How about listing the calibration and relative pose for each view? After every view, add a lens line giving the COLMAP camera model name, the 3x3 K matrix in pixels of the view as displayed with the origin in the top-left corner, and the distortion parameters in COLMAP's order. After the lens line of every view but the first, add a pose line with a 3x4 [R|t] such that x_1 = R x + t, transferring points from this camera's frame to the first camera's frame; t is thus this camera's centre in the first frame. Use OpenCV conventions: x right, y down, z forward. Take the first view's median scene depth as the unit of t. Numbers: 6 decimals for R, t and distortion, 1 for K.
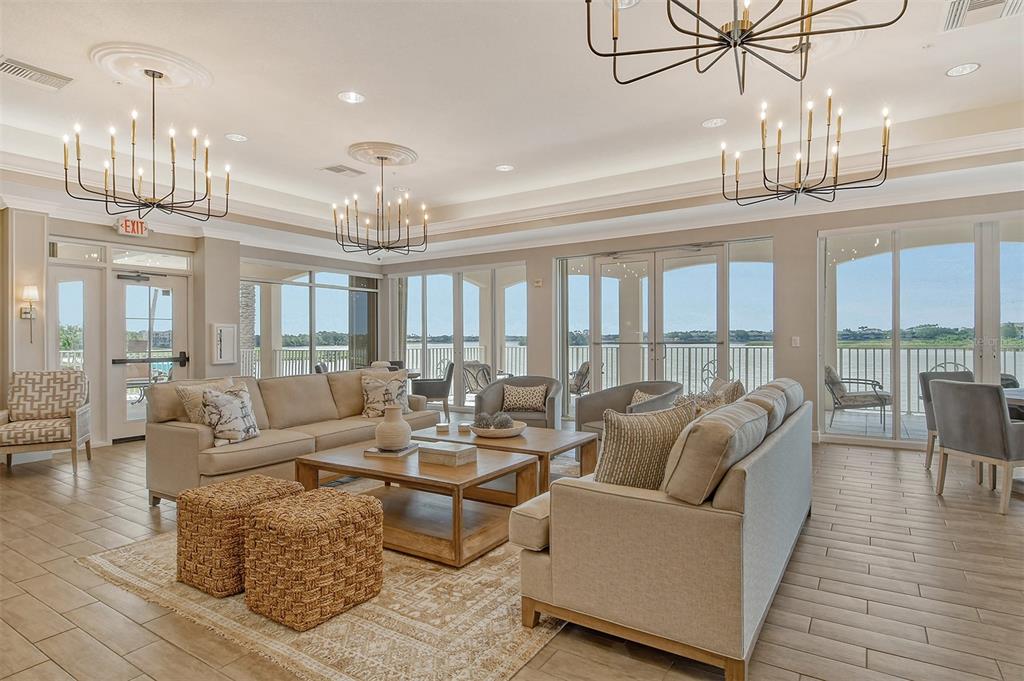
lens RADIAL K [[550.2, 0, 512.1], [0, 550.2, 342.9], [0, 0, 1]] dist [0.000961, -0.005361]
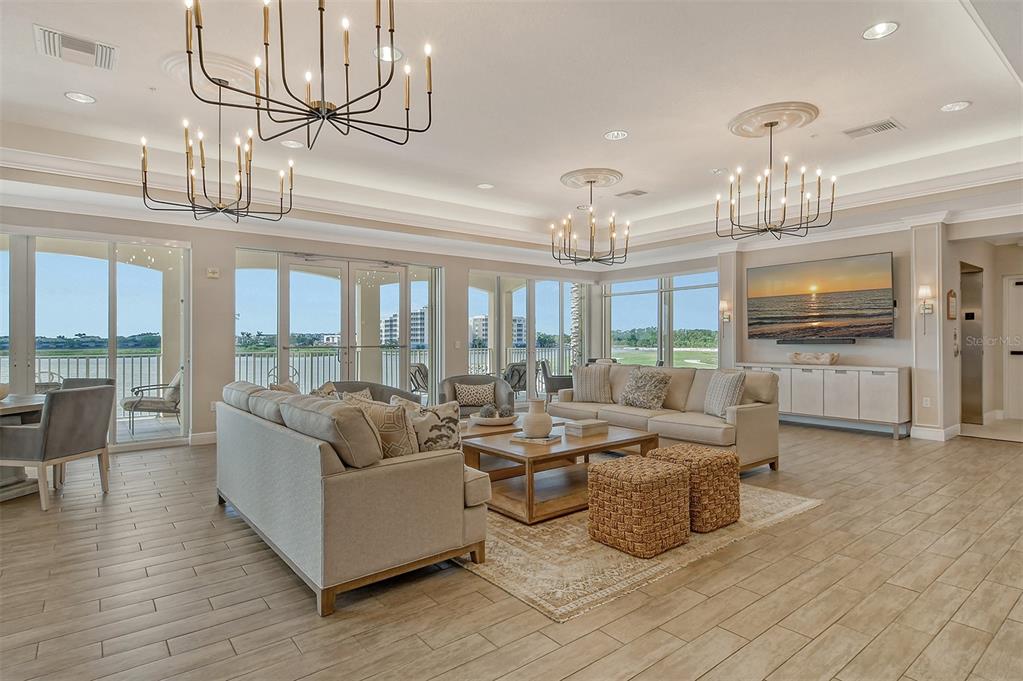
lens RADIAL K [[549.7, 0, 515.1], [0, 549.7, 346.8], [0, 0, 1]] dist [0.000961, -0.005361]
pose [[0.324683, -0.004651, 0.945811, -1.362977], [0.011231, 0.999936, 0.001061, 0.006892], [-0.945756, 0.010278, 0.324715, 0.741754]]
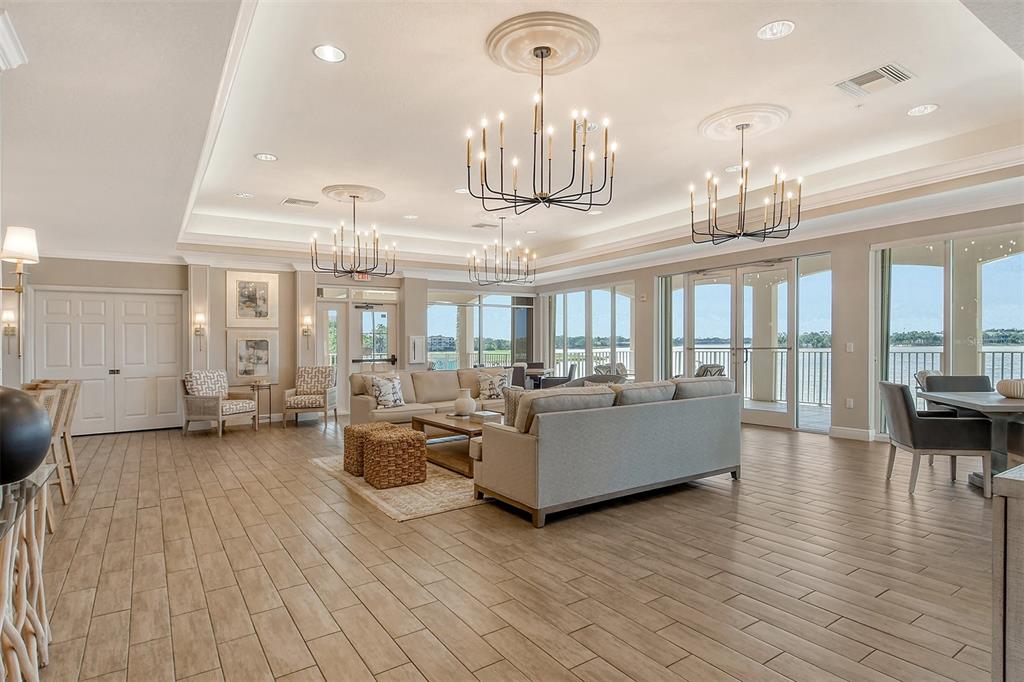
lens RADIAL K [[550.2, 0, 519.0], [0, 550.2, 344.9], [0, 0, 1]] dist [0.000961, -0.005361]
pose [[0.917565, -0.005282, -0.397551, 0.335985], [0.004773, 0.999986, -0.002269, -0.006538], [0.397557, 0.000184, 0.917577, -0.254560]]
